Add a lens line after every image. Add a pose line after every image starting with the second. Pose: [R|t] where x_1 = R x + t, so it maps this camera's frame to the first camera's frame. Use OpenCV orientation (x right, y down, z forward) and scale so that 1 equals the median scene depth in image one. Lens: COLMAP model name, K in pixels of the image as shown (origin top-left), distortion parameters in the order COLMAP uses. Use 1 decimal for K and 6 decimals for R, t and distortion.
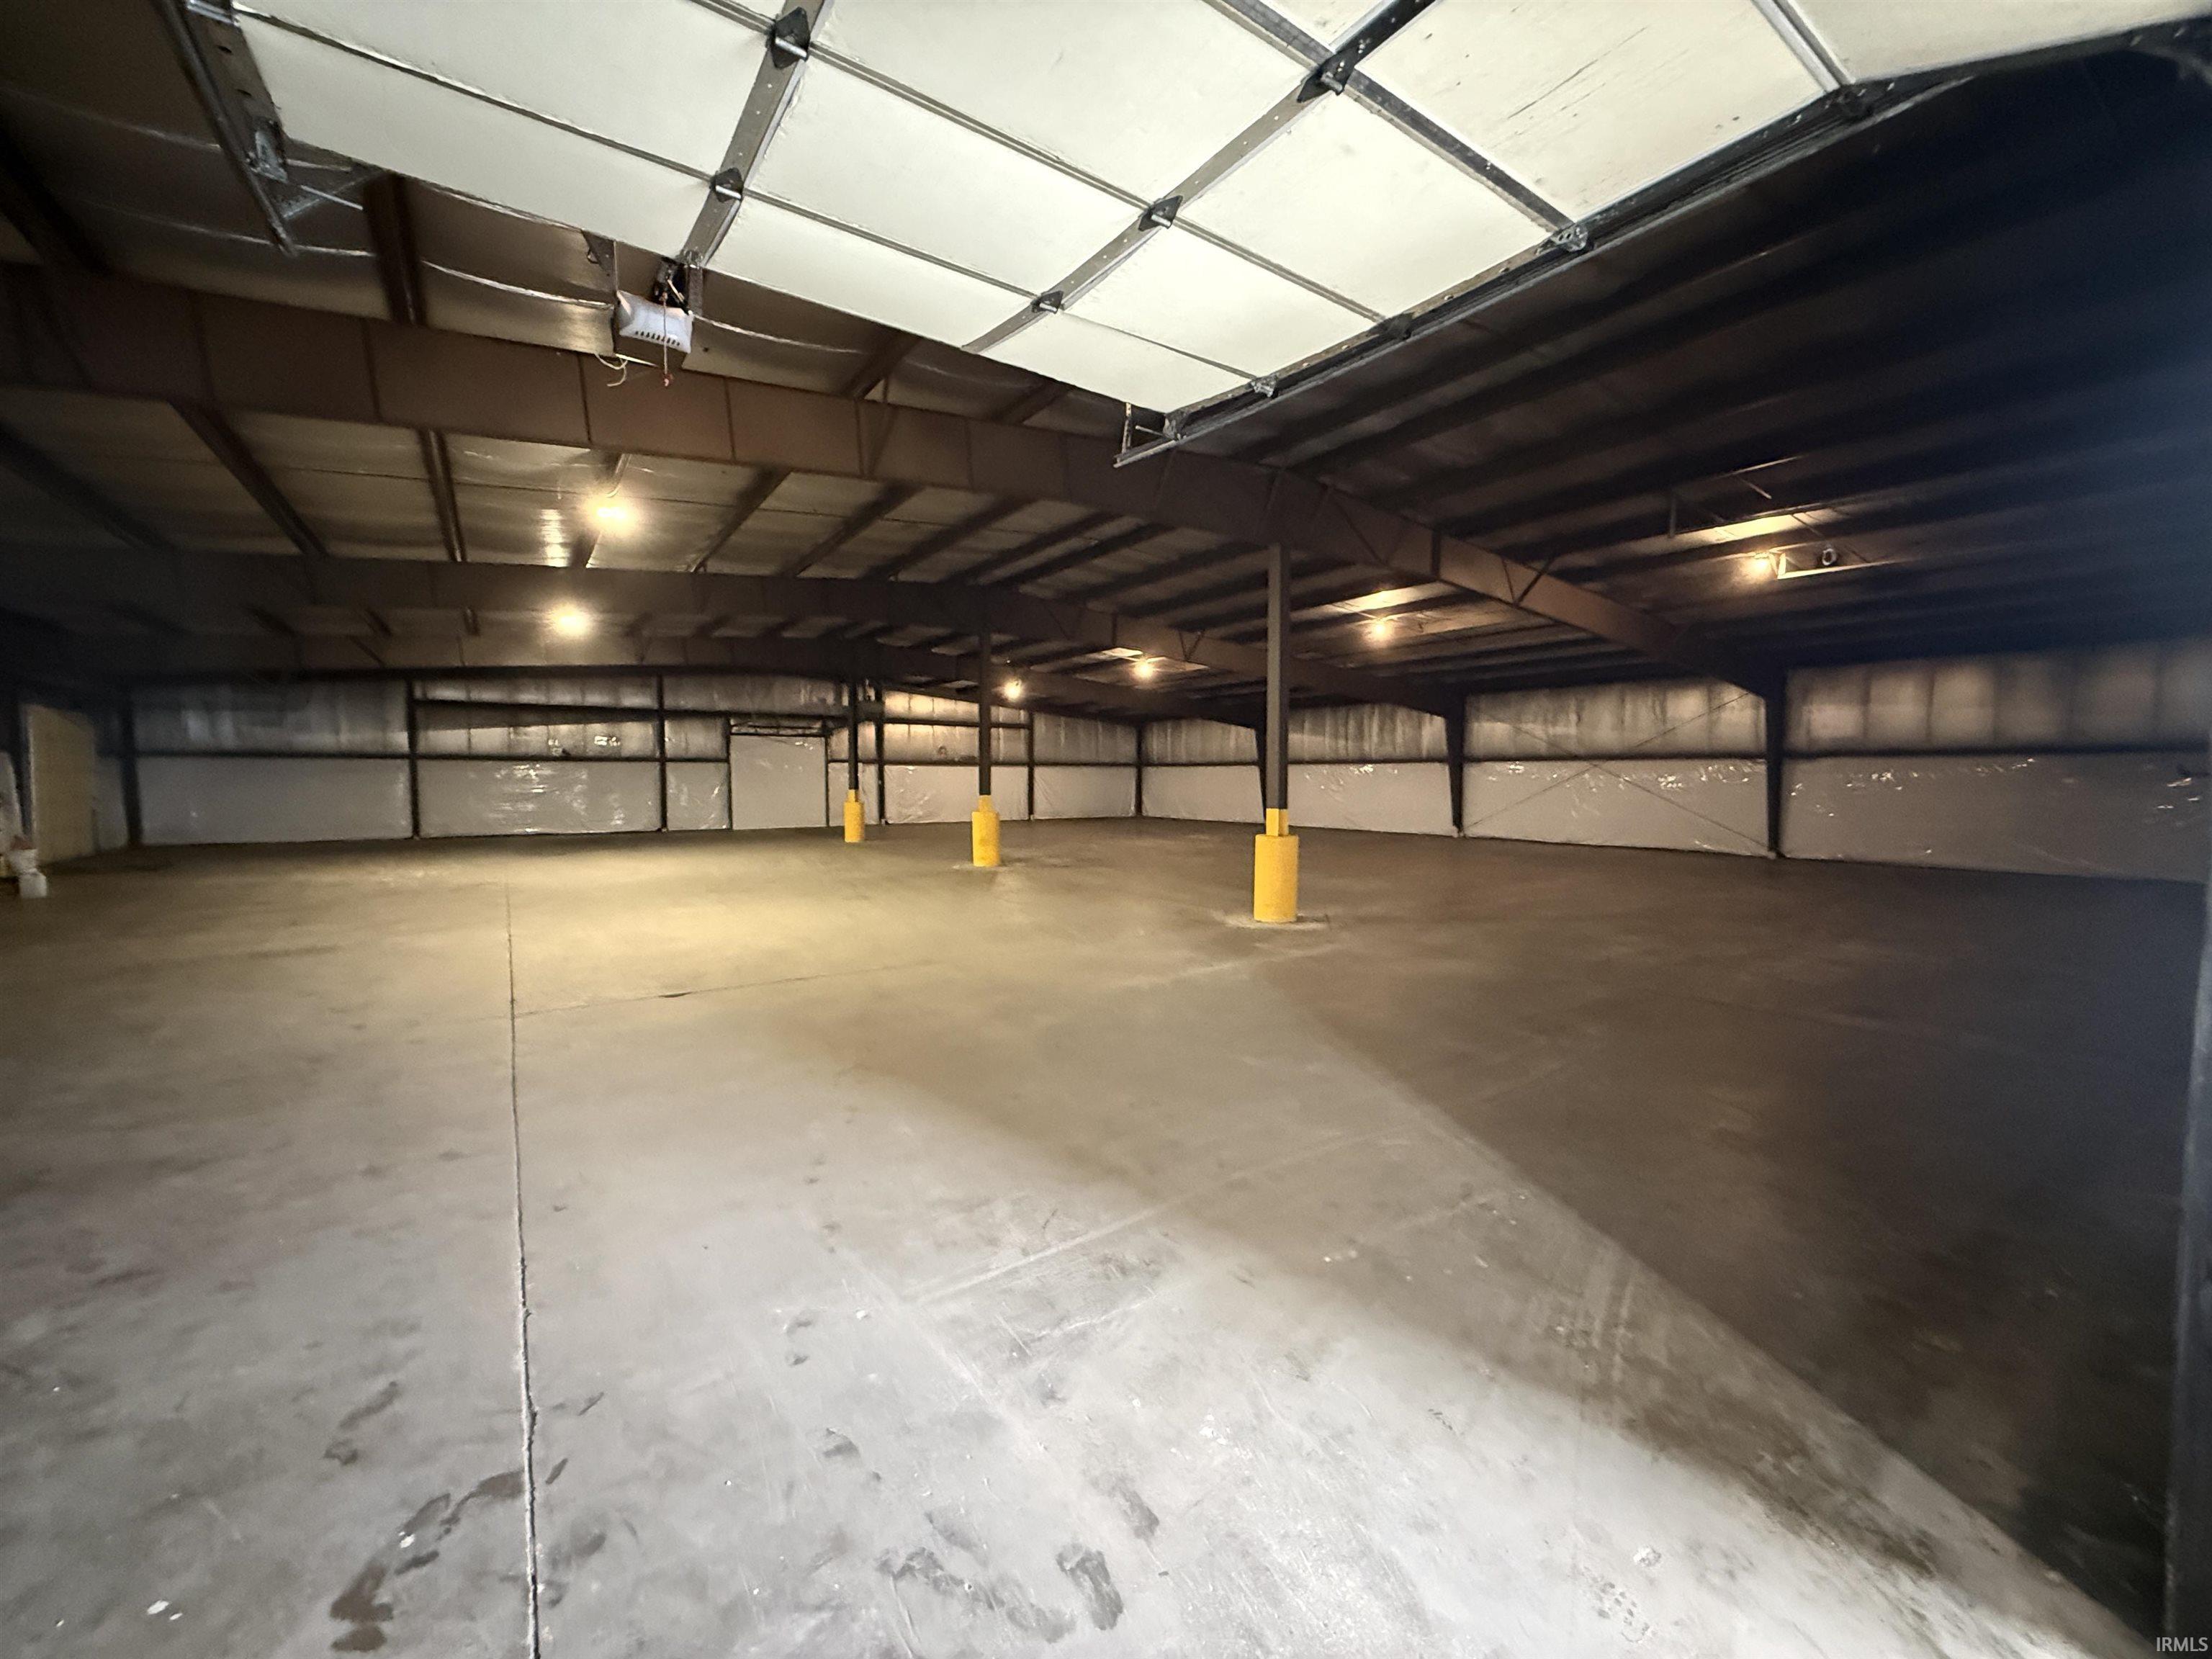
lens RADIAL K [[880.2, 0, 1100.9], [0, 880.2, 827.0], [0, 0, 1]] dist [-0.000925, 0.000672]
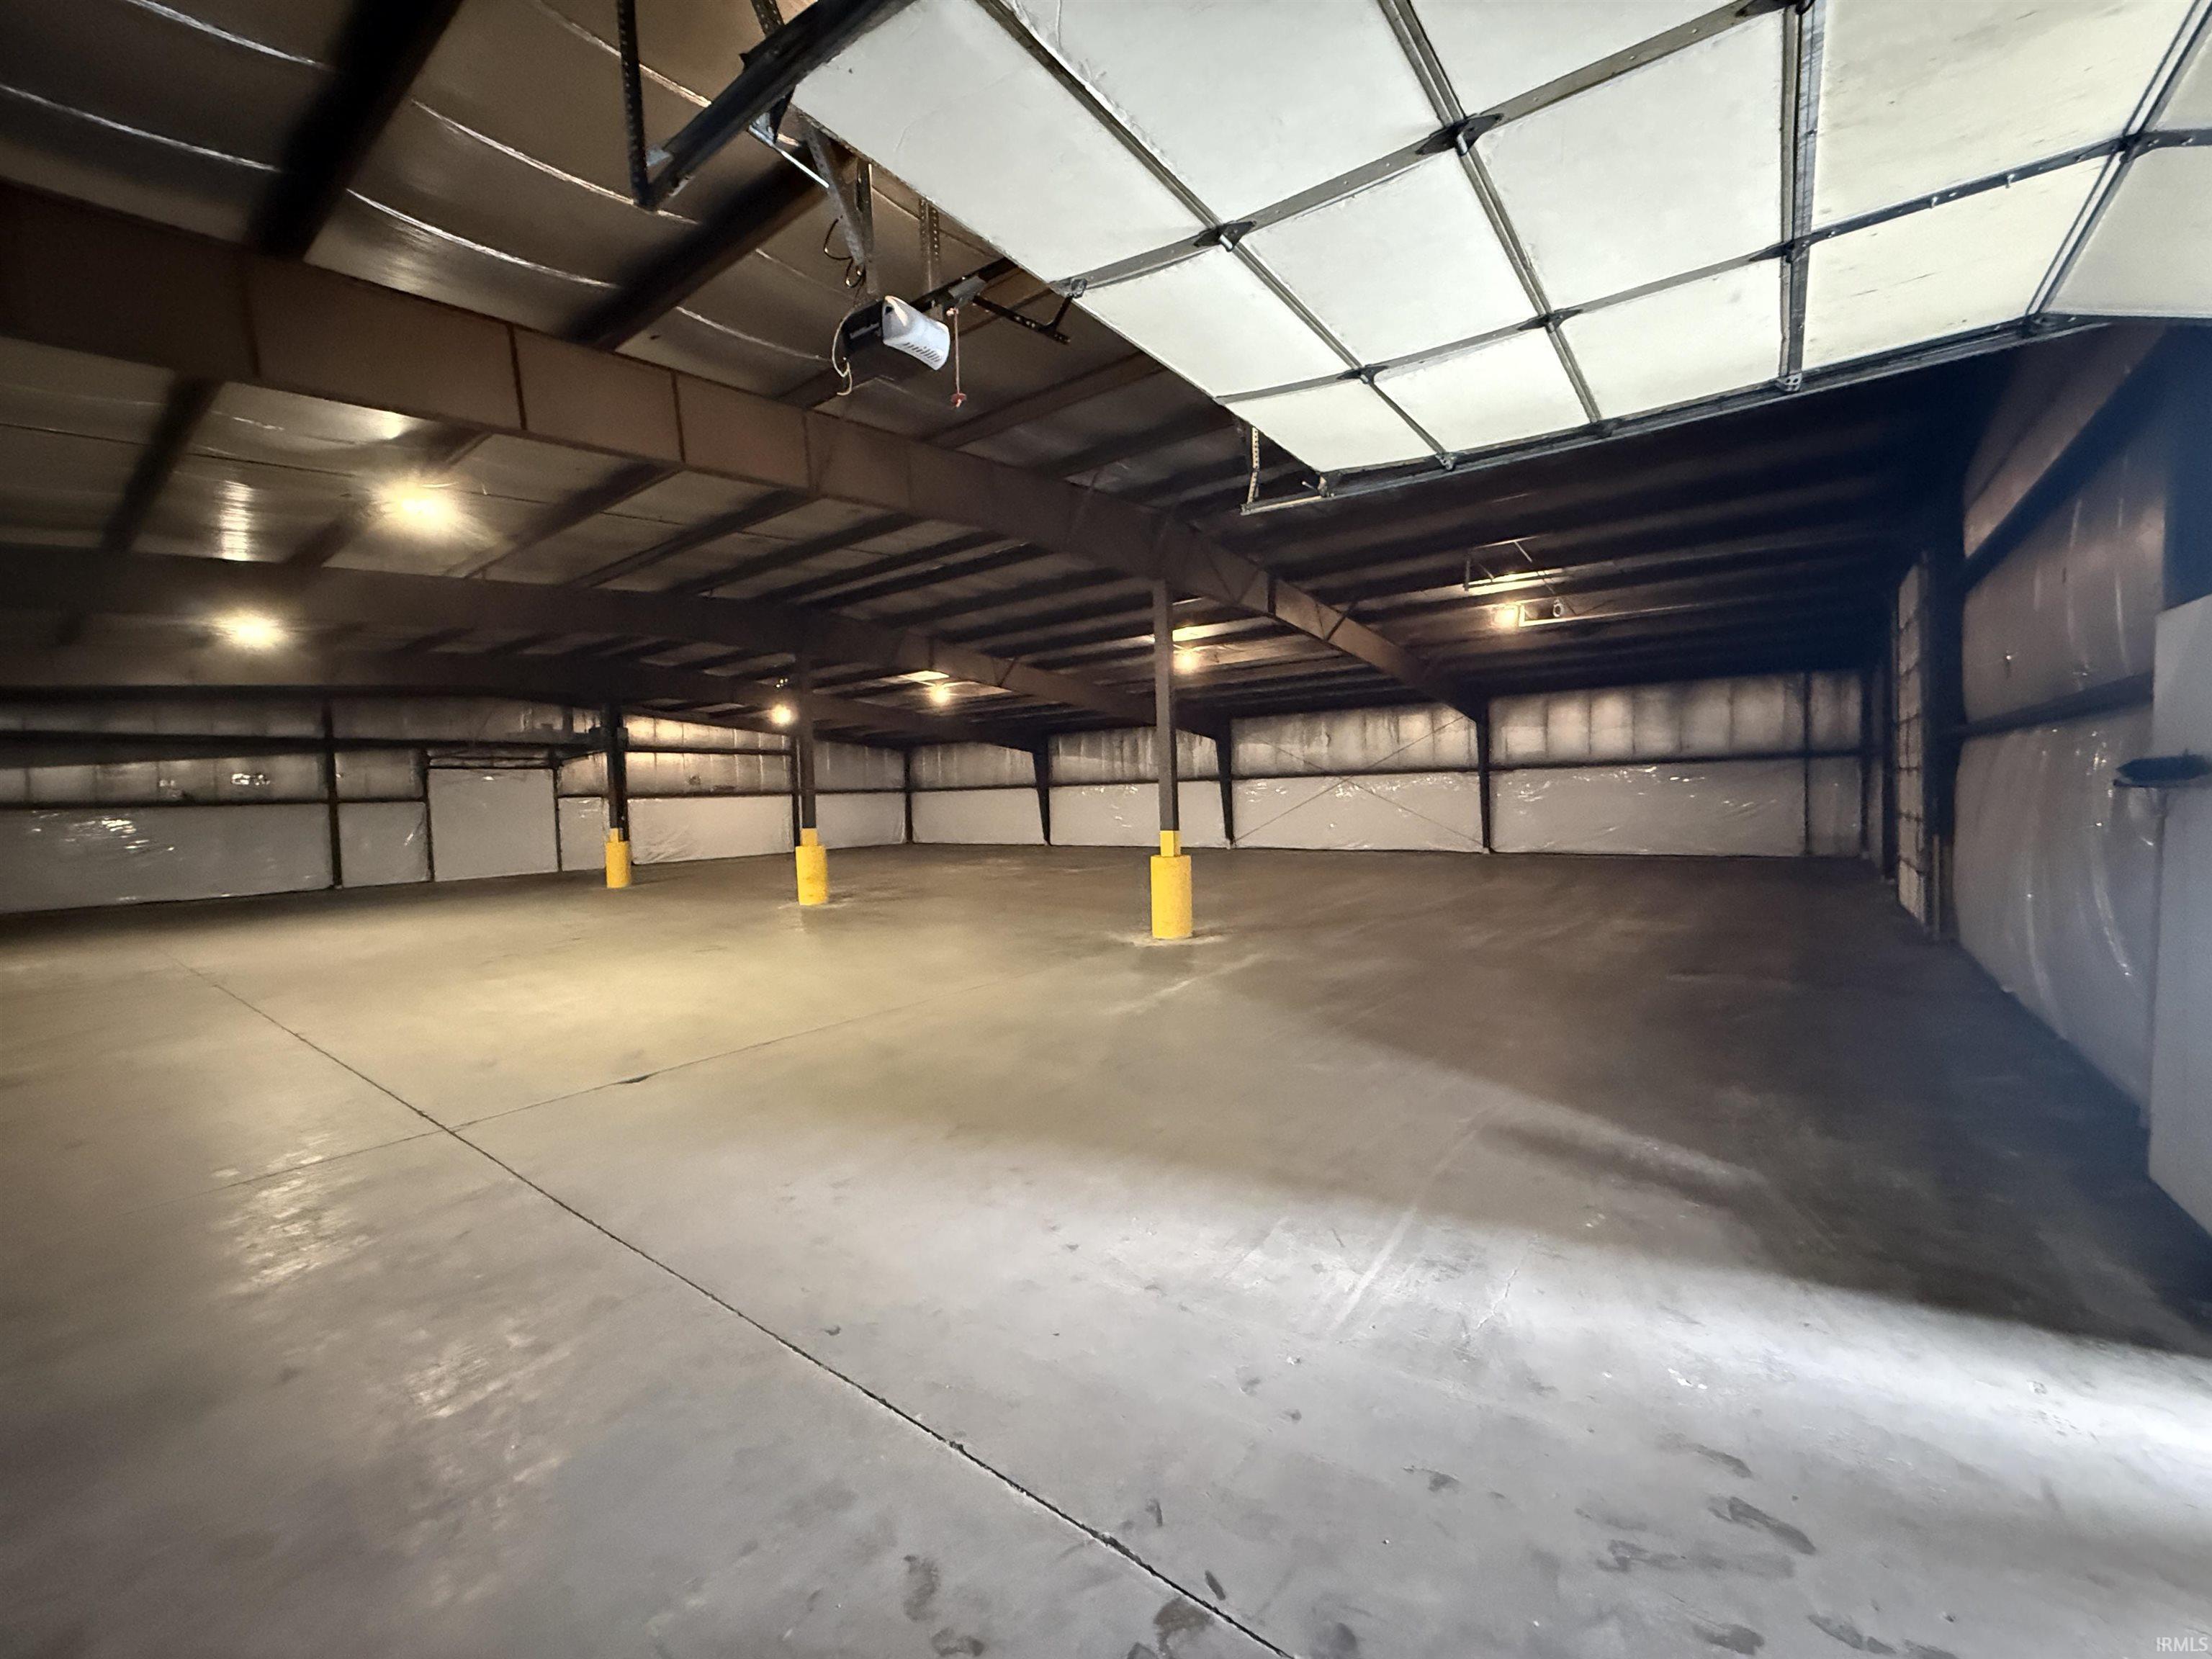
lens RADIAL K [[880.2, 0, 1100.7], [0, 880.2, 826.7], [0, 0, 1]] dist [-0.000925, 0.000672]
pose [[0.949799, -0.040575, 0.310219, -0.209039], [0.048230, 0.998691, -0.017043, -0.011805], [-0.309121, 0.031149, 0.950512, 0.027773]]
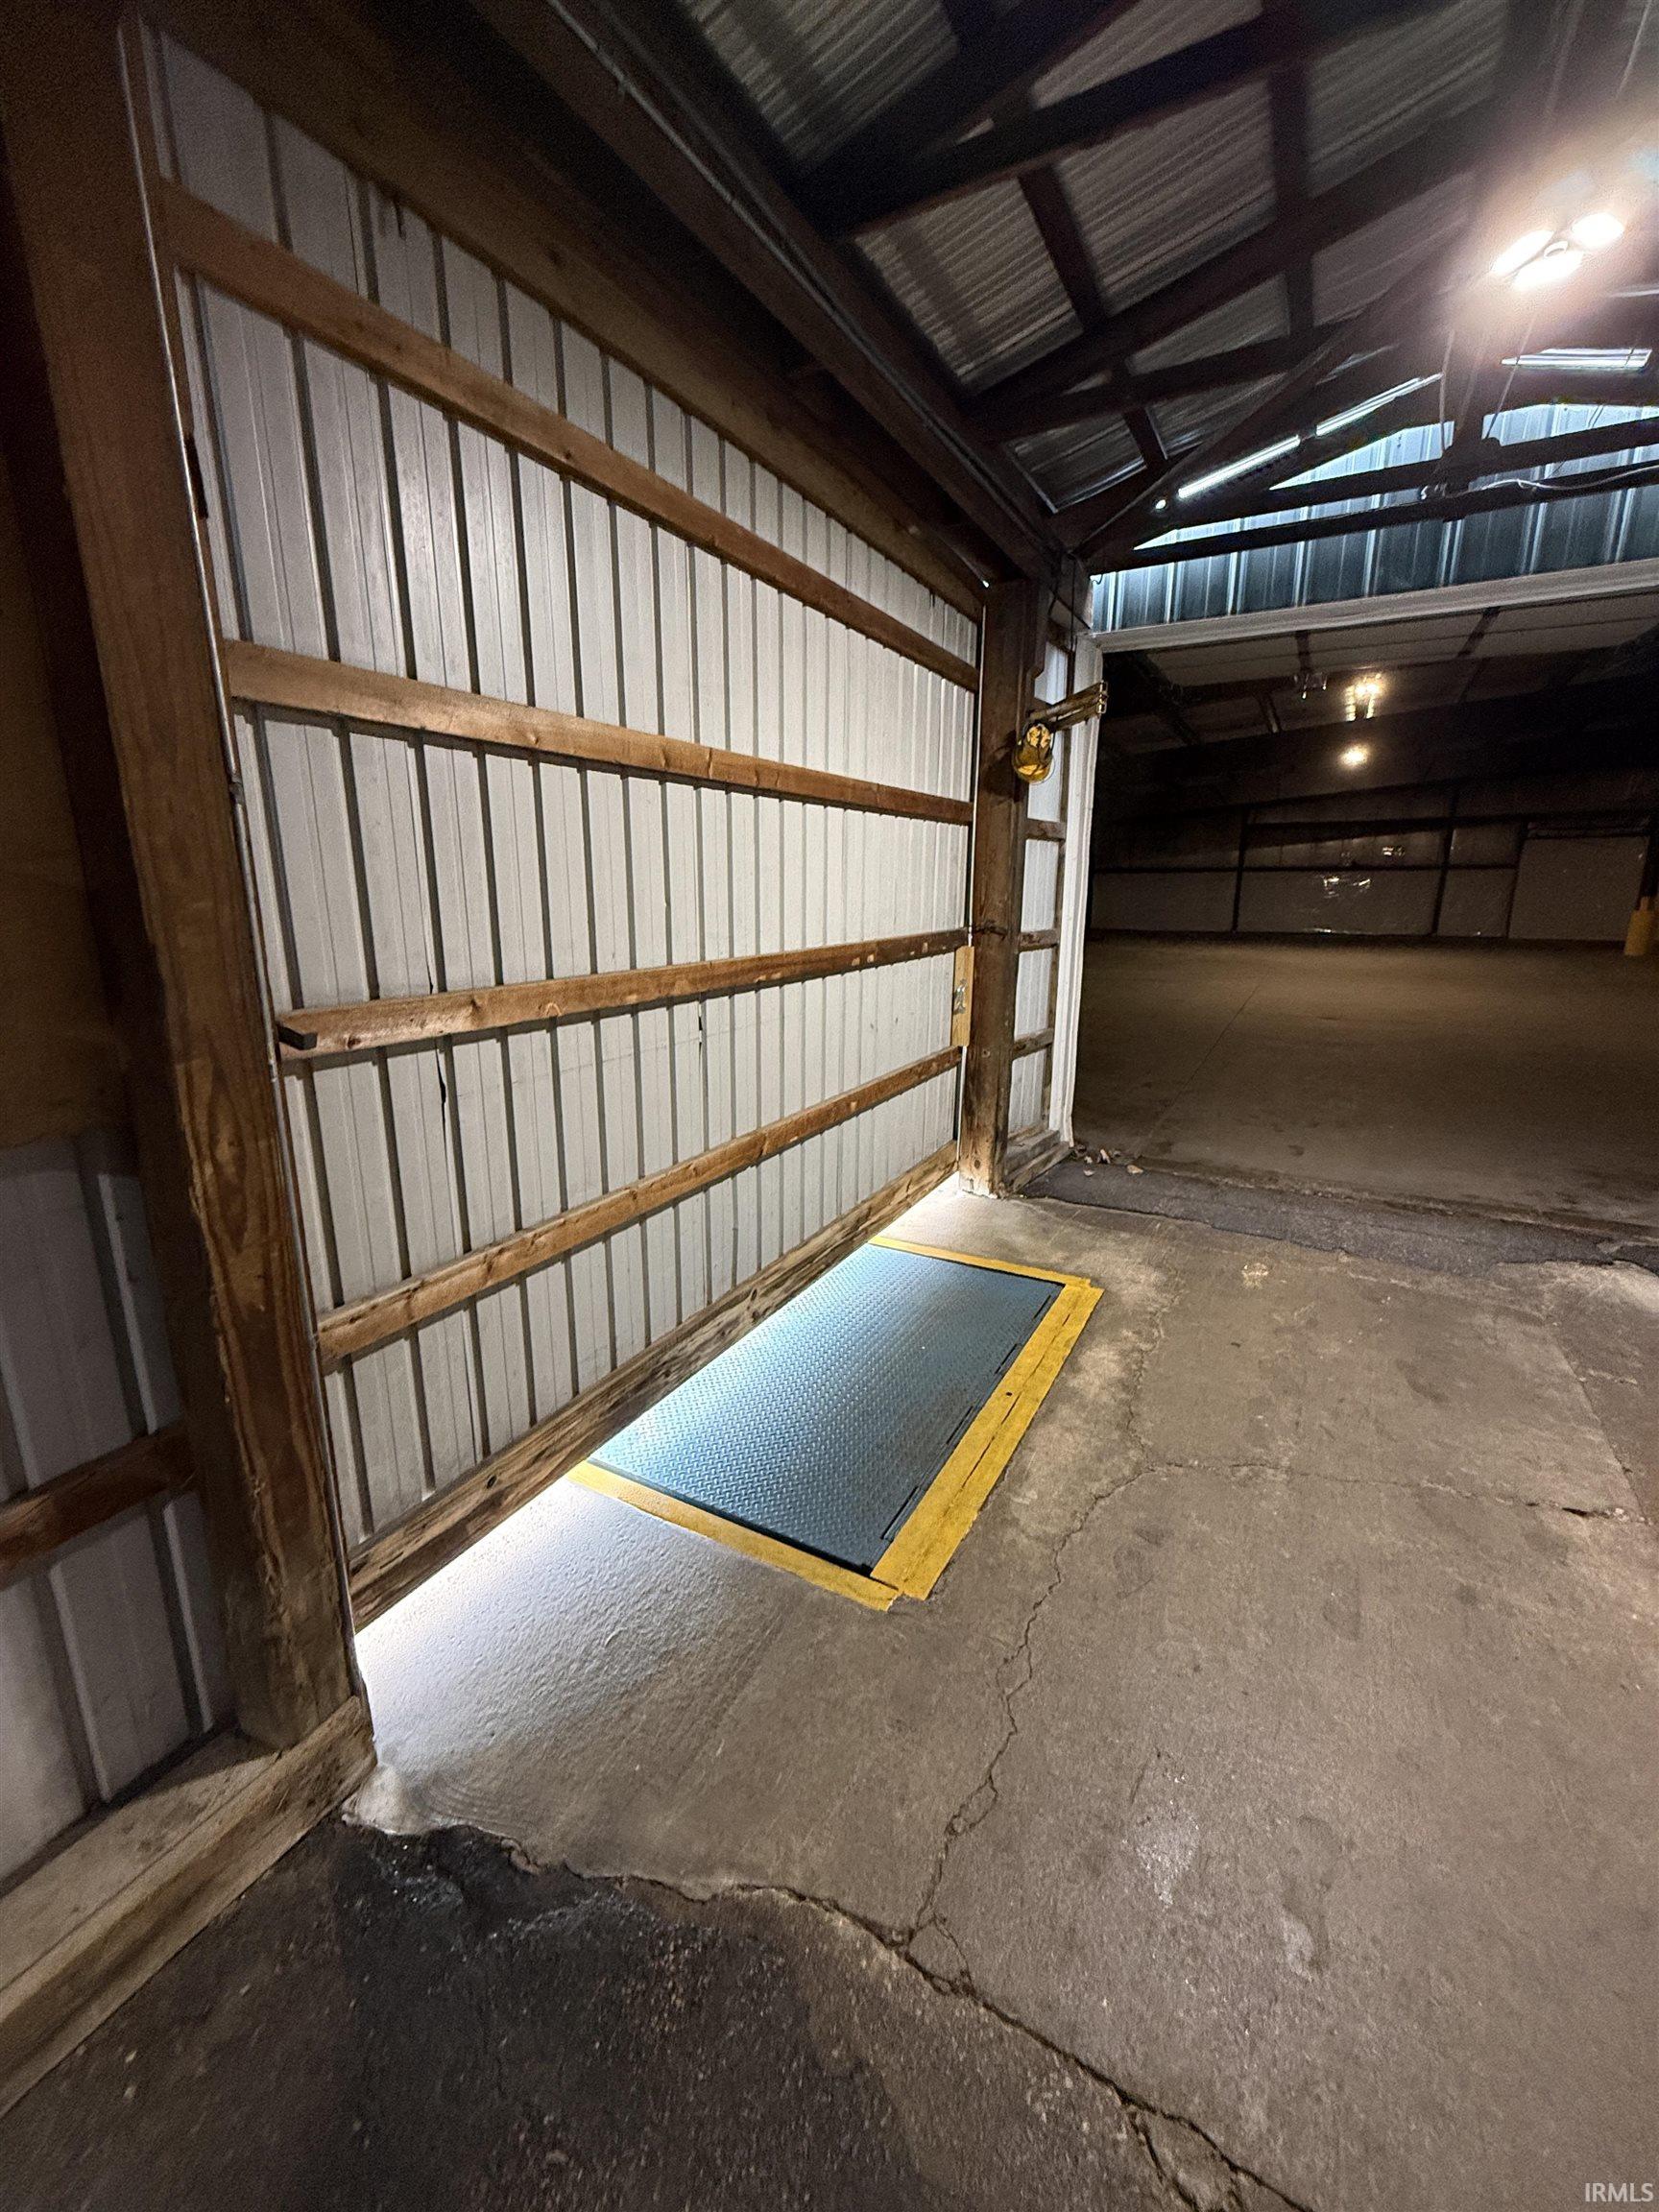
lens RADIAL K [[880.2, 0, 819.2], [0, 880.2, 1117.0], [0, 0, 1]] dist [-0.000925, 0.000672]
pose [[0.442960, 0.220497, -0.869004, 0.416747], [-0.043577, 0.973434, 0.224782, 0.029992], [0.895482, -0.061701, 0.440801, -0.431539]]
